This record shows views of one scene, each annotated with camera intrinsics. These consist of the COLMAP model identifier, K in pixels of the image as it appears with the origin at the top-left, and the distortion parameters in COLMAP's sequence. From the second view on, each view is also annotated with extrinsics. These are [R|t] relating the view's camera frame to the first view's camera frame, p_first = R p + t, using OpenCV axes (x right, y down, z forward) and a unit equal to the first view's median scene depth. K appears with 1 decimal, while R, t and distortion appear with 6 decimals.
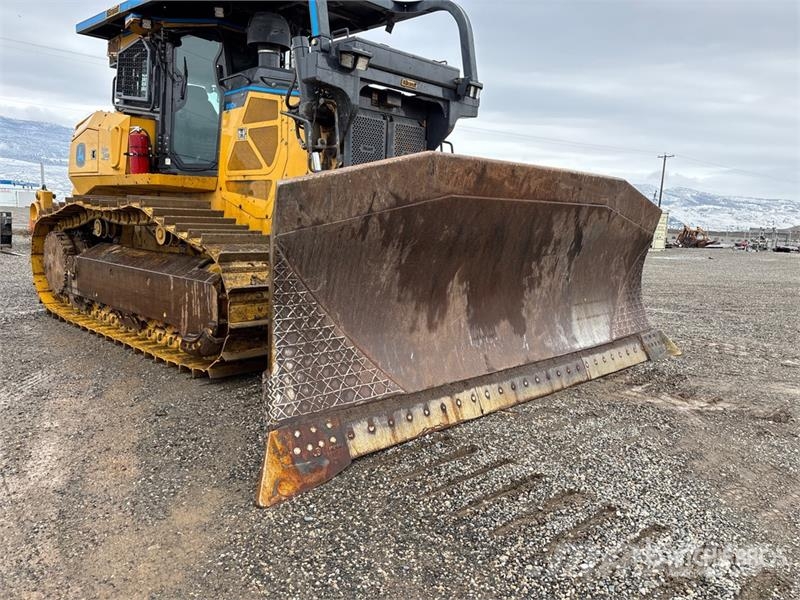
lens RADIAL K [[605.0, 0, 406.5], [0, 605.0, 299.9], [0, 0, 1]] dist [0.027059, 0.001410]
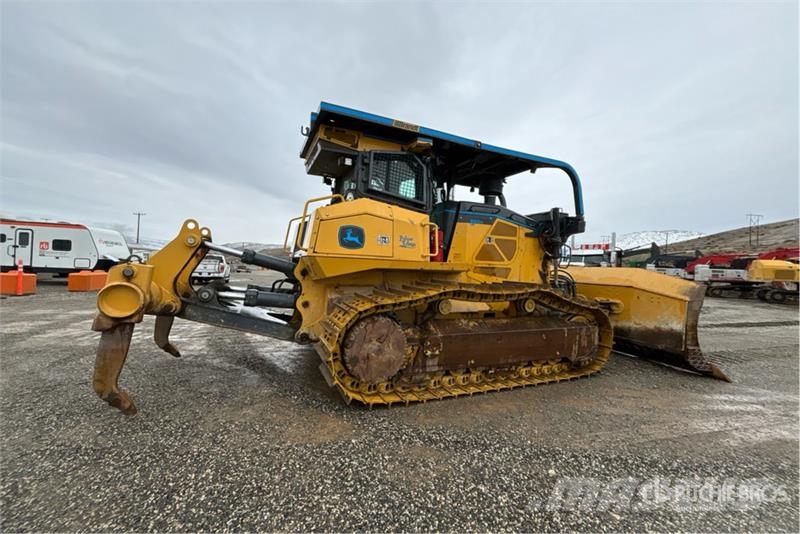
lens RADIAL K [[319.2, 0, 399.9], [0, 319.2, 265.9], [0, 0, 1]] dist [0.001936, -0.000913]
pose [[0.392725, -0.021186, 0.919412, -1.337979], [0.102406, 0.994525, -0.020826, -0.234909], [-0.913936, 0.102332, 0.392745, 0.995912]]
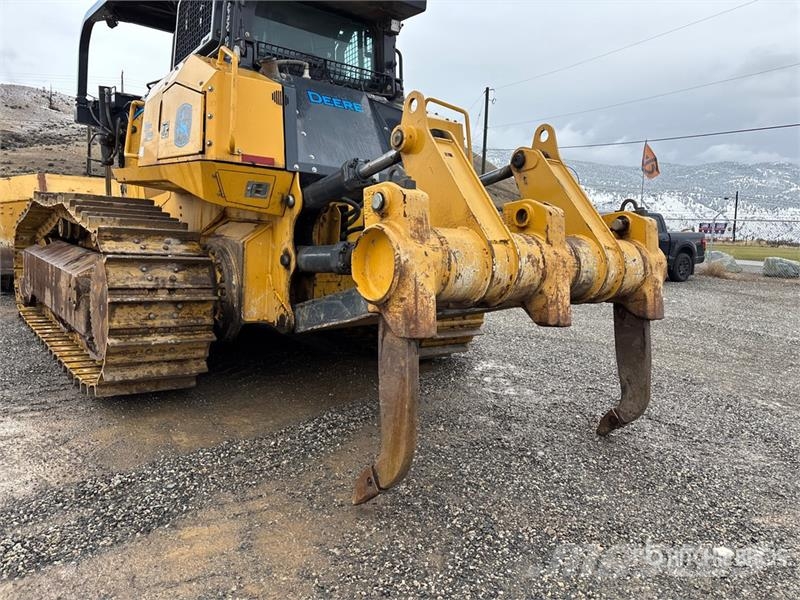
lens RADIAL K [[599.5, 0, 400.0], [0, 599.5, 300.8], [0, 0, 1]] dist [0.050010, -0.056576]
pose [[-0.984306, -0.114793, 0.134030, -0.834785], [-0.075844, 0.960970, 0.266052, -0.369578], [-0.159340, 0.251712, -0.954595, 2.413691]]
